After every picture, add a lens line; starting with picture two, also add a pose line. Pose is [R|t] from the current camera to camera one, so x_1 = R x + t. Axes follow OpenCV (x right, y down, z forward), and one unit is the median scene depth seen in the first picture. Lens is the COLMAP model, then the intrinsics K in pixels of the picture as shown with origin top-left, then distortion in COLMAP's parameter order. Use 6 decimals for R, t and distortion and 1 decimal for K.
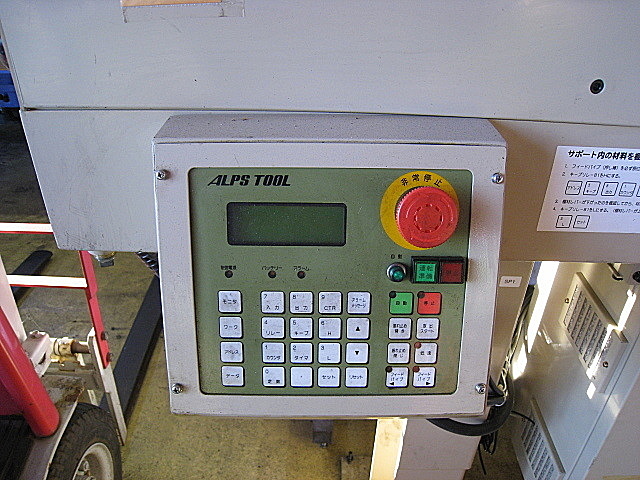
lens RADIAL K [[508.8, 0, 320.4], [0, 508.8, 240.6], [0, 0, 1]] dist [-0.062790, -0.002022]
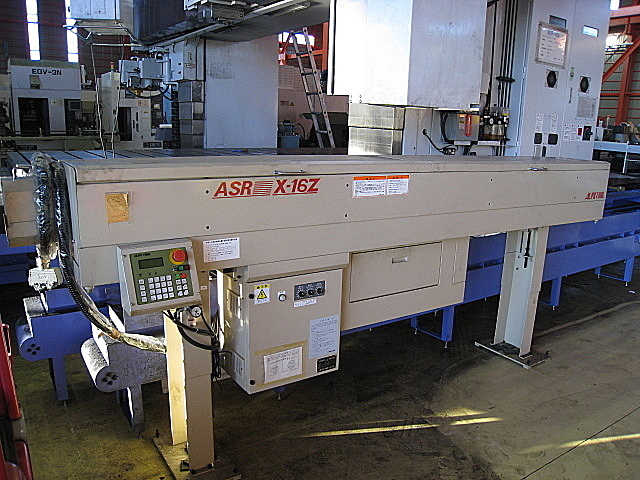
lens RADIAL K [[508.8, 0, 319.7], [0, 508.8, 237.8], [0, 0, 1]] dist [-0.062790, -0.002022]
pose [[0.820393, -0.128142, 0.557257, -1.332142], [0.285675, 0.936074, -0.205319, 1.131188], [-0.495324, 0.327637, 0.804555, -3.552272]]
